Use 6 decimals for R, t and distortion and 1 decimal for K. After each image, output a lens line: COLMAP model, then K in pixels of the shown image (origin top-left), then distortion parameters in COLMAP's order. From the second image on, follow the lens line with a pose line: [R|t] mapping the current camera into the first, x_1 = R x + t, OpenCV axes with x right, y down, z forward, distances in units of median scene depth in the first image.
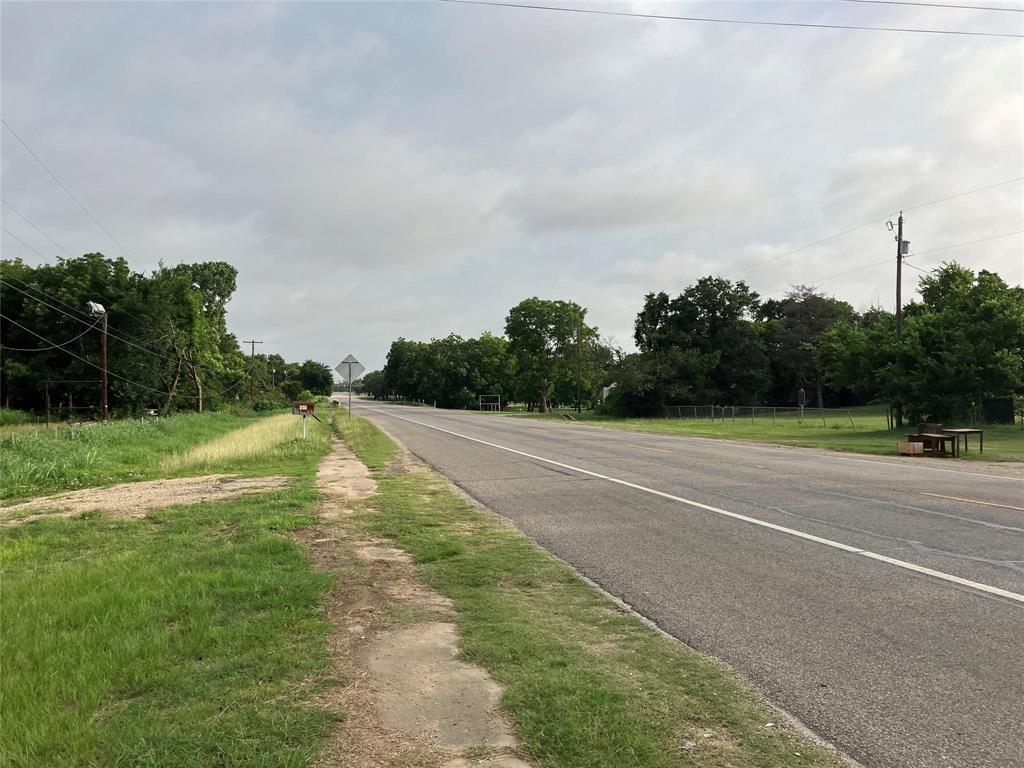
lens RADIAL K [[850.8, 0, 511.0], [0, 850.8, 388.4], [0, 0, 1]] dist [-0.001523, -0.001149]
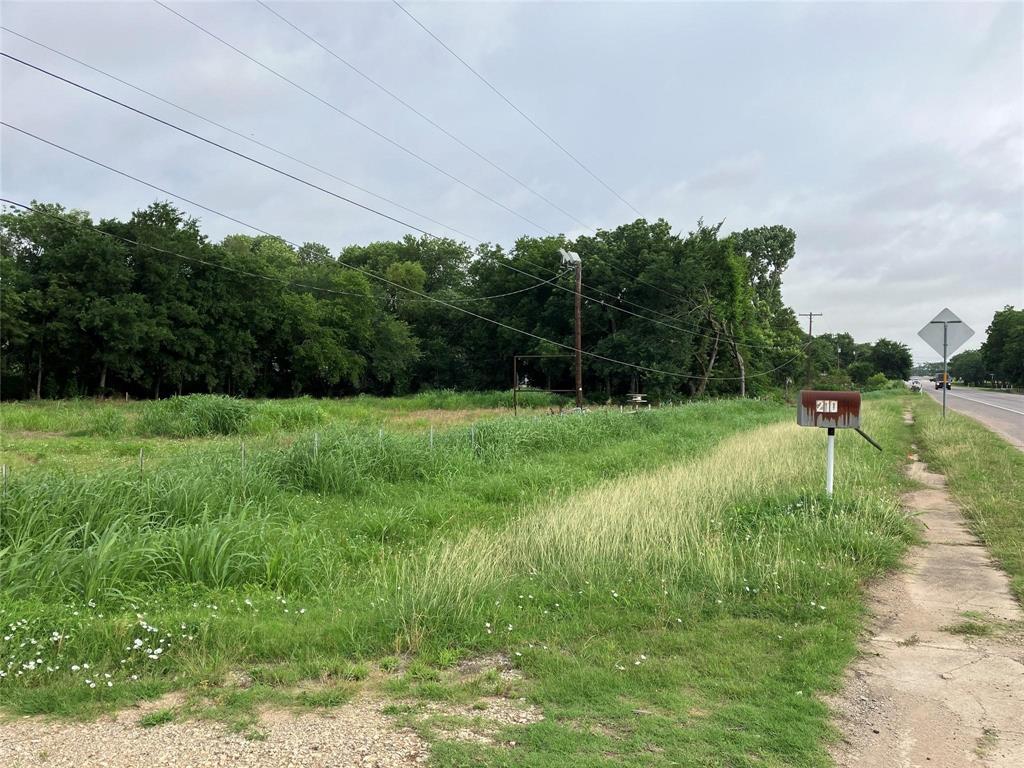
lens RADIAL K [[850.8, 0, 511.0], [0, 850.8, 388.4], [0, 0, 1]] dist [-0.001523, -0.001149]
pose [[0.798092, 0.018089, -0.602264, -0.028389], [-0.006336, 0.999746, 0.021631, 0.001736], [0.602503, -0.013448, 0.798004, 0.132835]]
